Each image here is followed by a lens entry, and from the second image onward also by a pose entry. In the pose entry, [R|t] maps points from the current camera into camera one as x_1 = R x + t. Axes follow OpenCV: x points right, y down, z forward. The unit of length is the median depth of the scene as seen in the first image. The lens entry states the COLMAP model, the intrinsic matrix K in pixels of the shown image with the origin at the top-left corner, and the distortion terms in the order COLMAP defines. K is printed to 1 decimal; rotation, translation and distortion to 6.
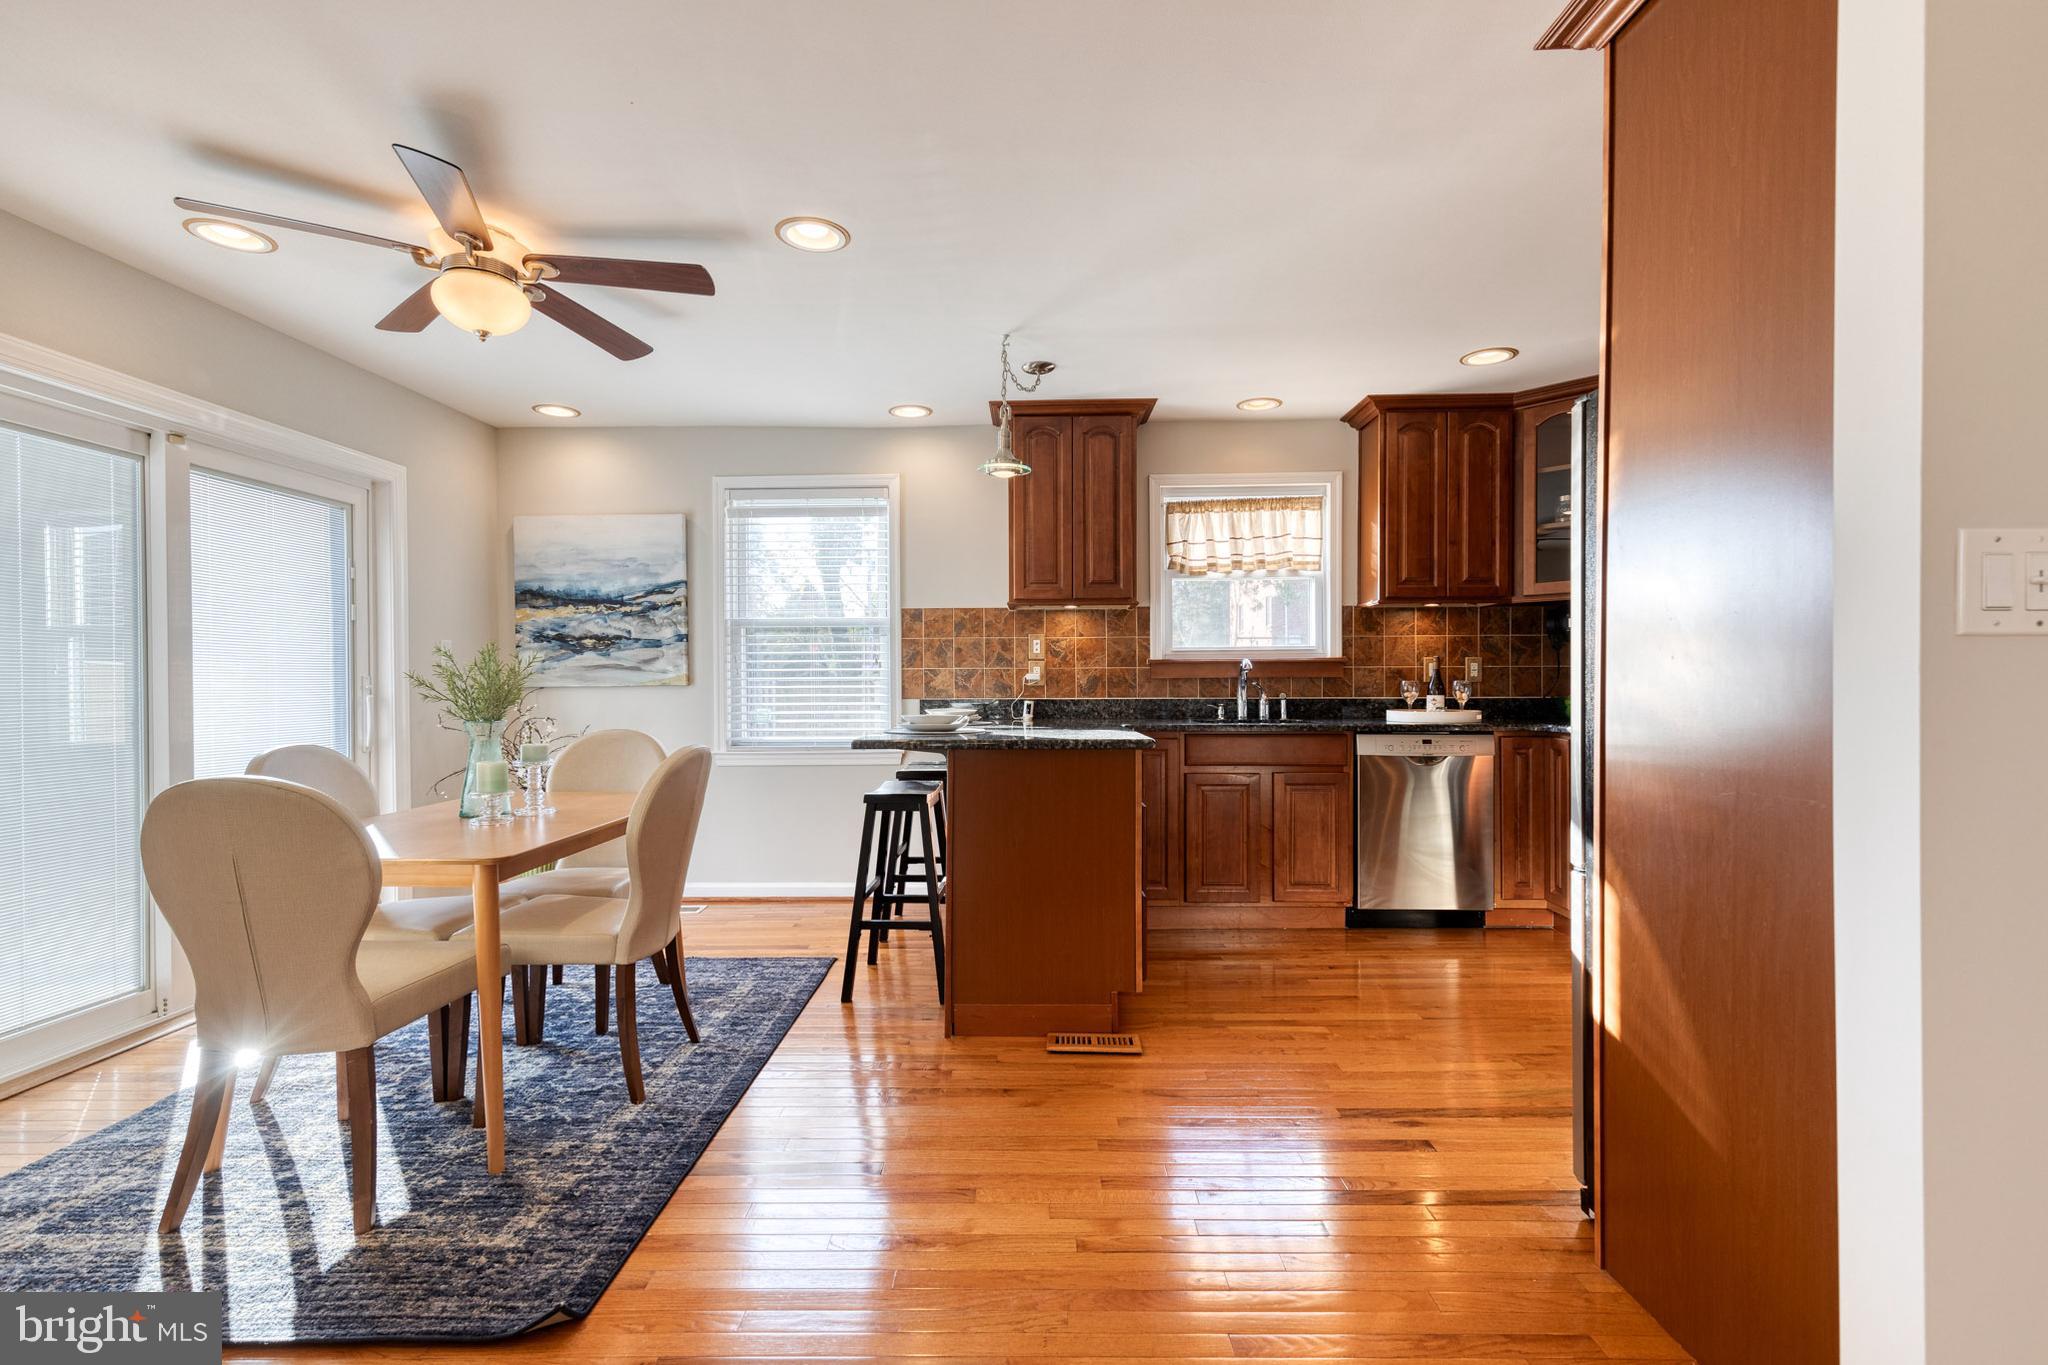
lens RADIAL K [[921.2, 0, 1027.8], [0, 921.2, 688.7], [0, 0, 1]] dist [0.009735, -0.002660]
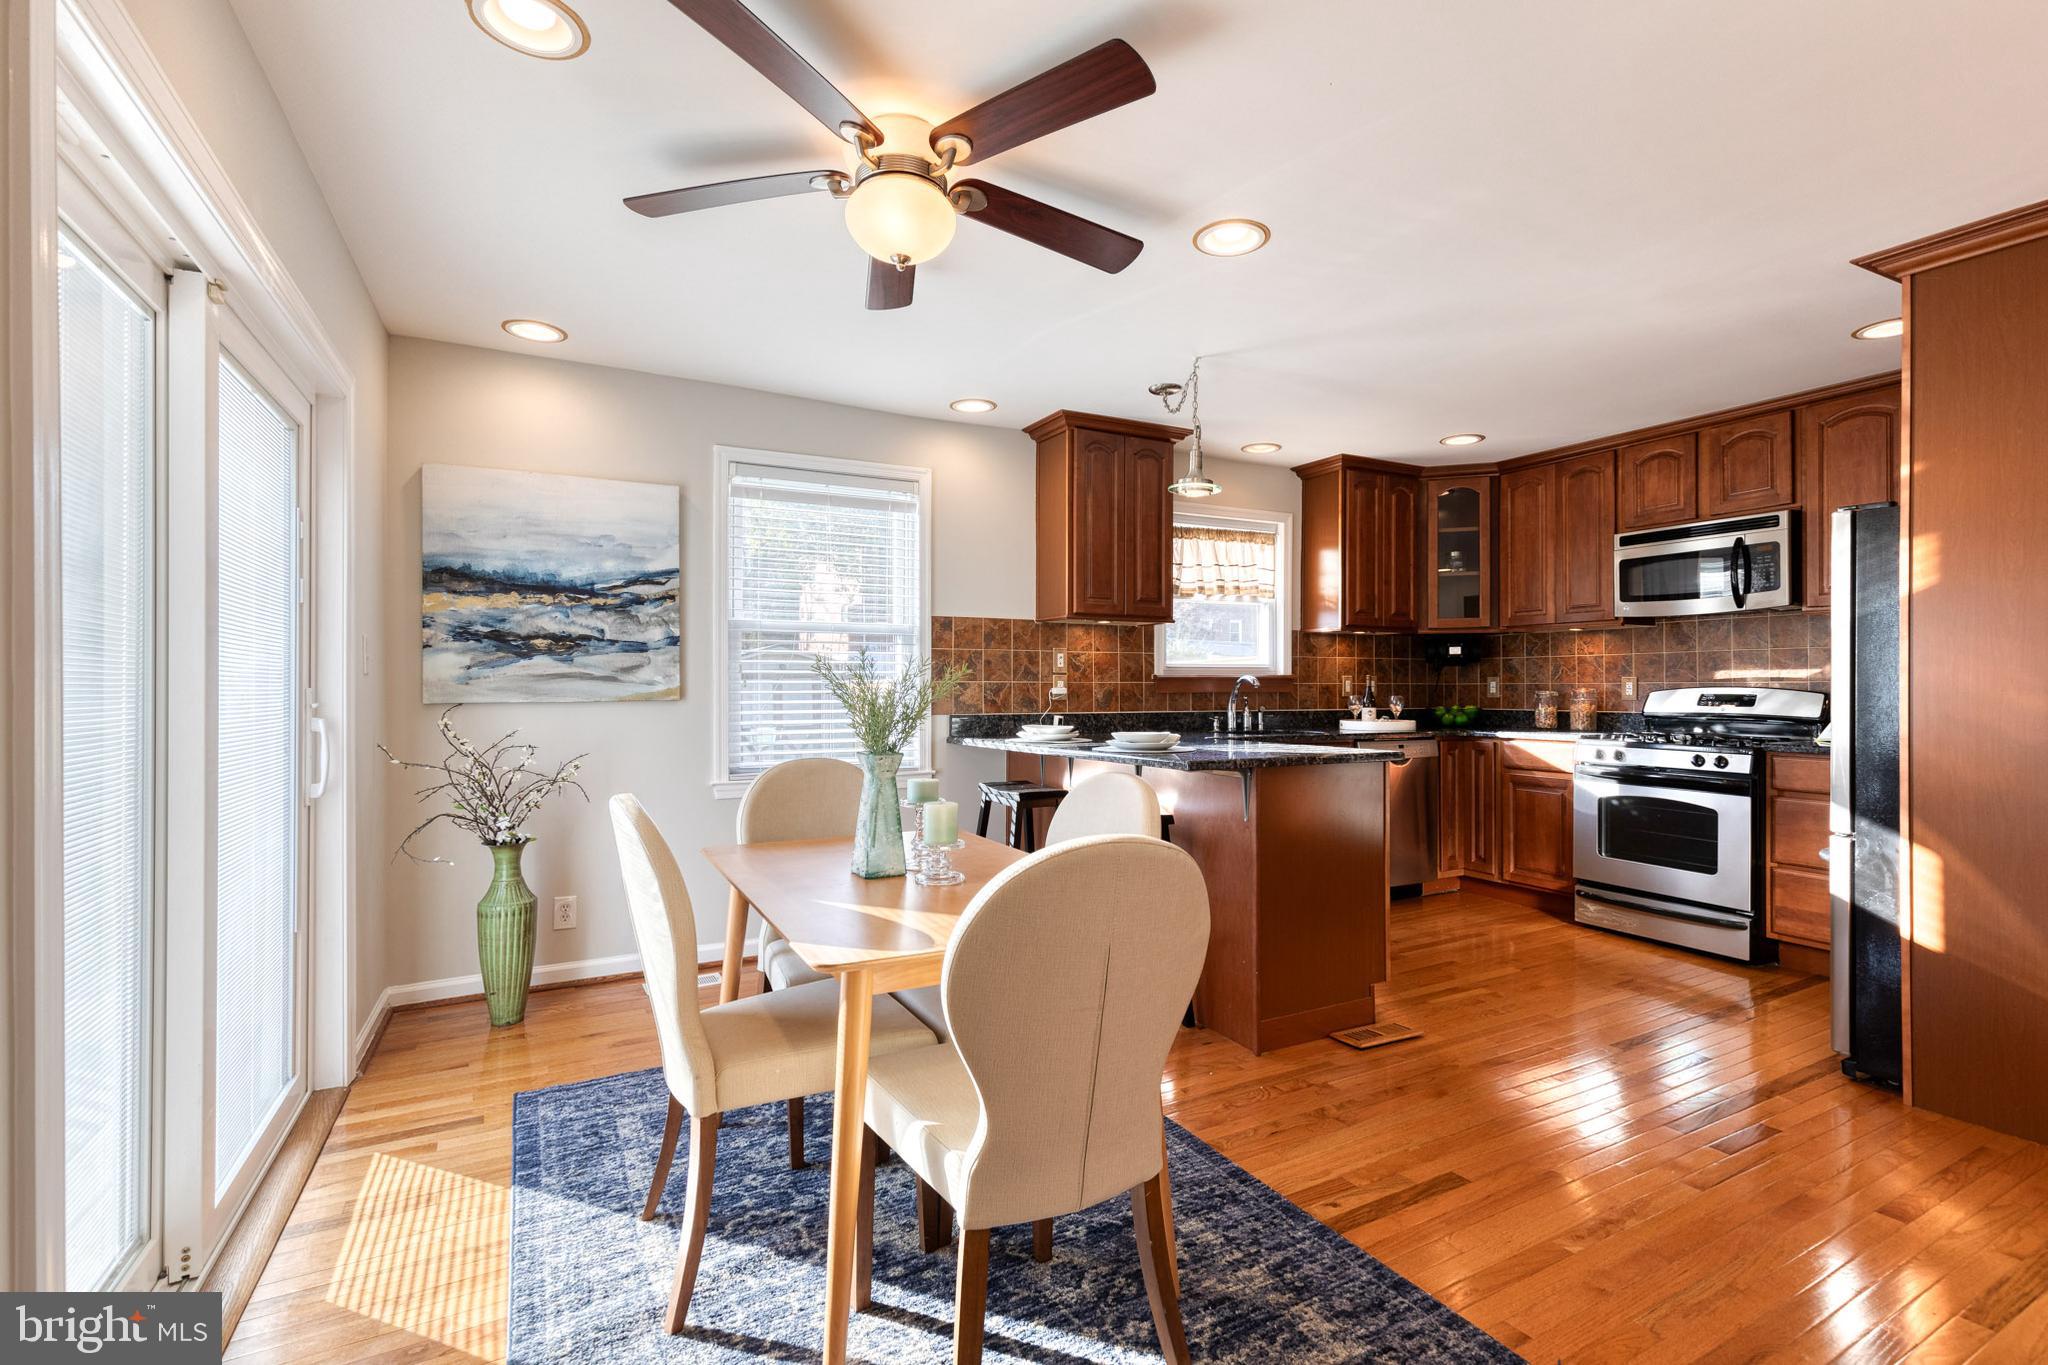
lens RADIAL K [[921.2, 0, 1047.0], [0, 921.2, 681.5], [0, 0, 1]] dist [0.009735, -0.002660]
pose [[0.873045, 0.008188, 0.487570, -0.486791], [-0.000034, 0.999860, -0.016731, -0.006510], [-0.487639, 0.014590, 0.872923, 0.145530]]
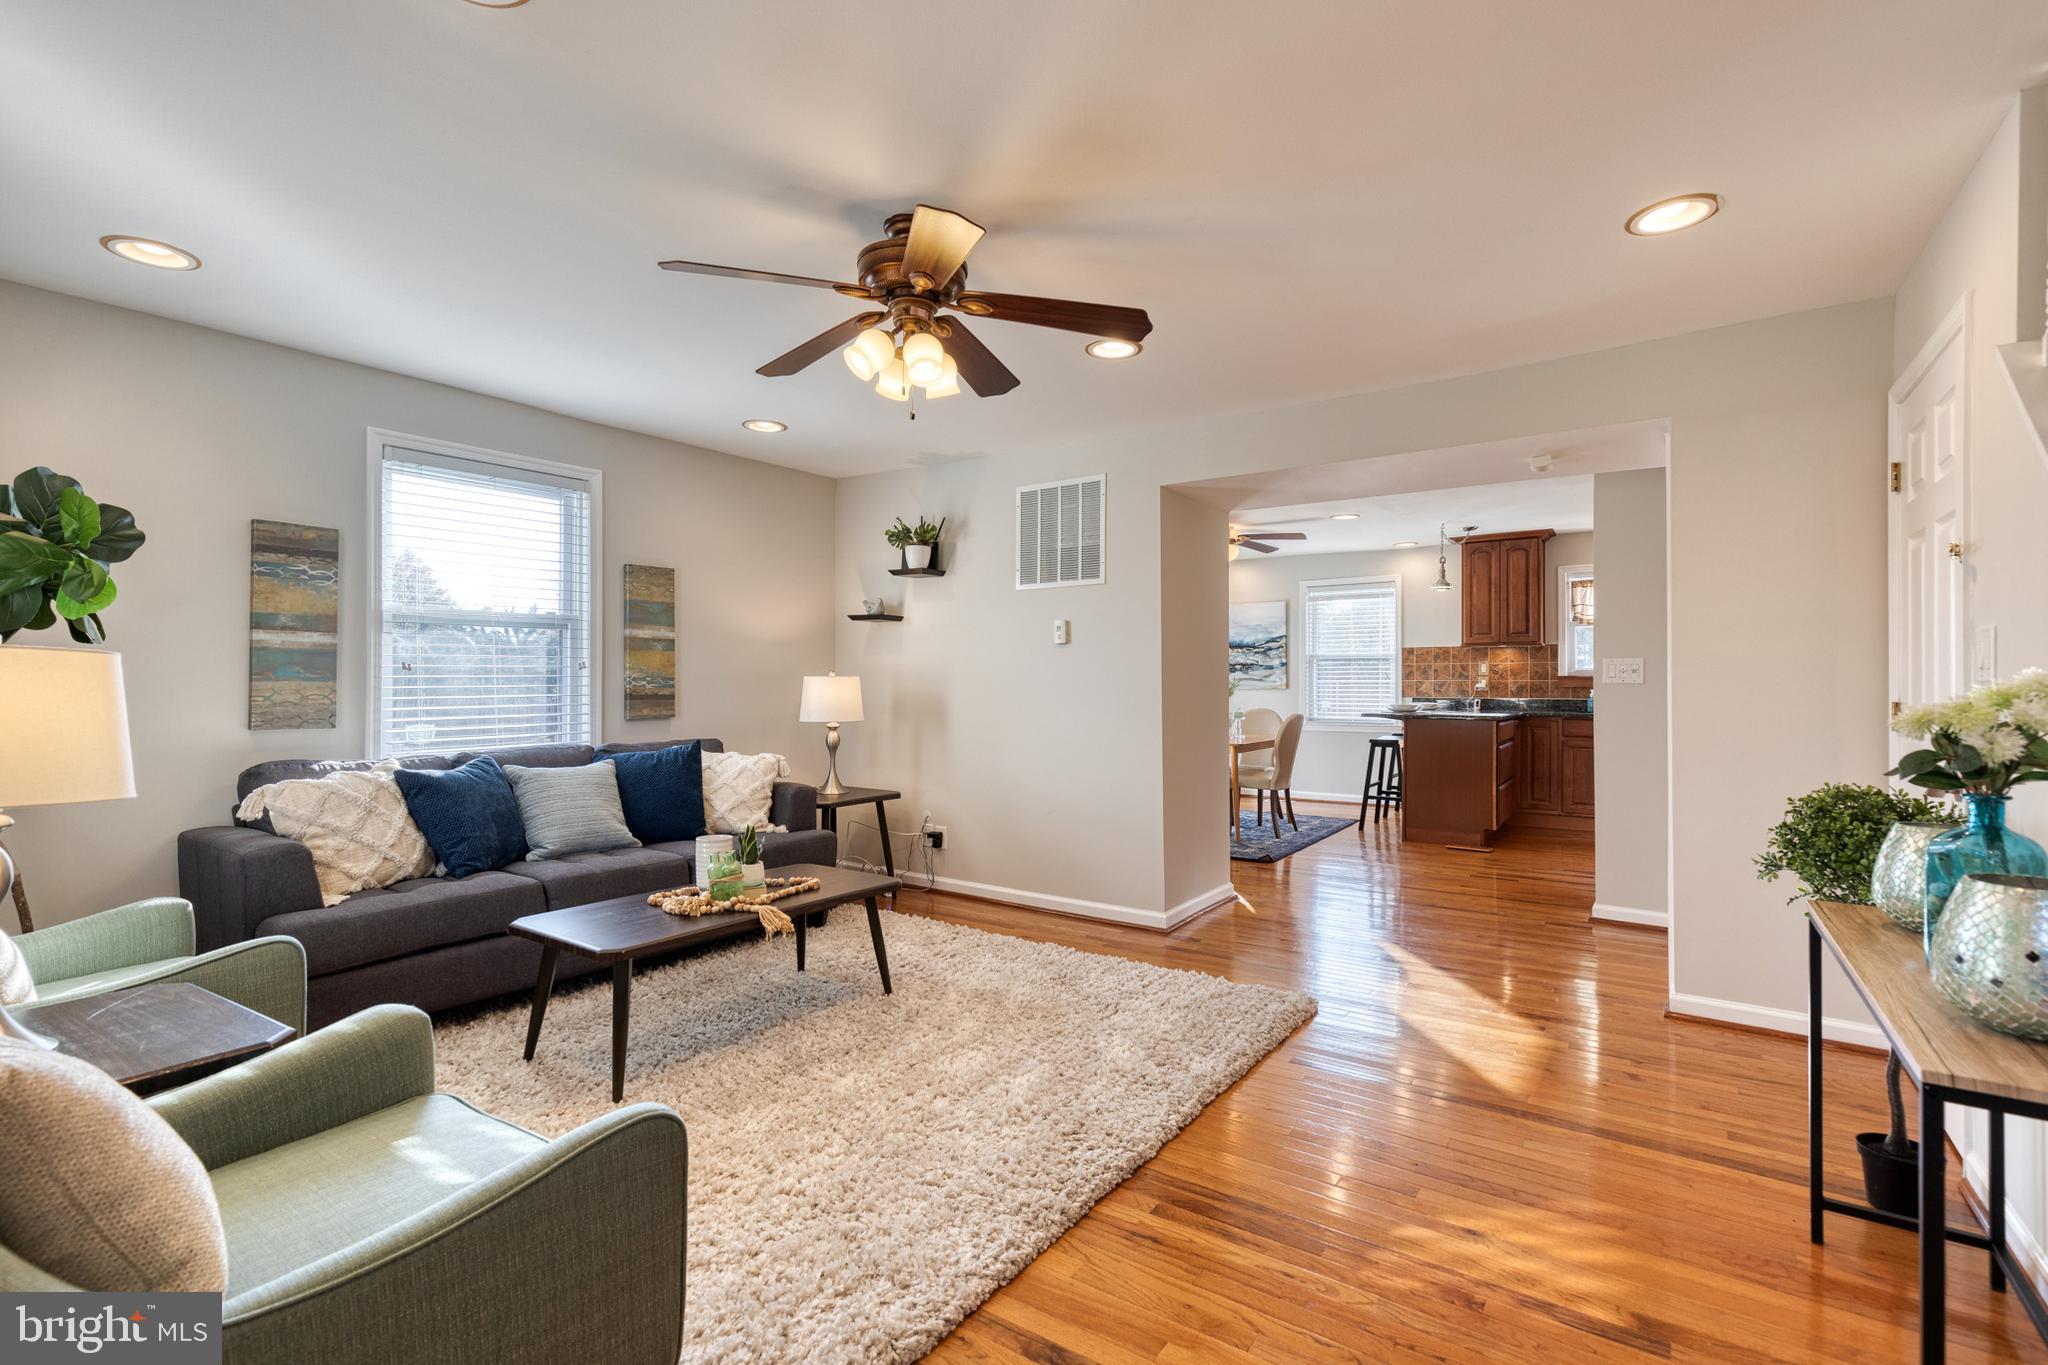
lens RADIAL K [[921.2, 0, 1030.3], [0, 921.2, 684.5], [0, 0, 1]] dist [0.009735, -0.002660]
pose [[0.831550, 0.006084, -0.555416, 0.268643], [-0.009926, 0.999943, -0.003907, 0.000545], [0.555361, 0.008762, 0.831563, -0.937053]]
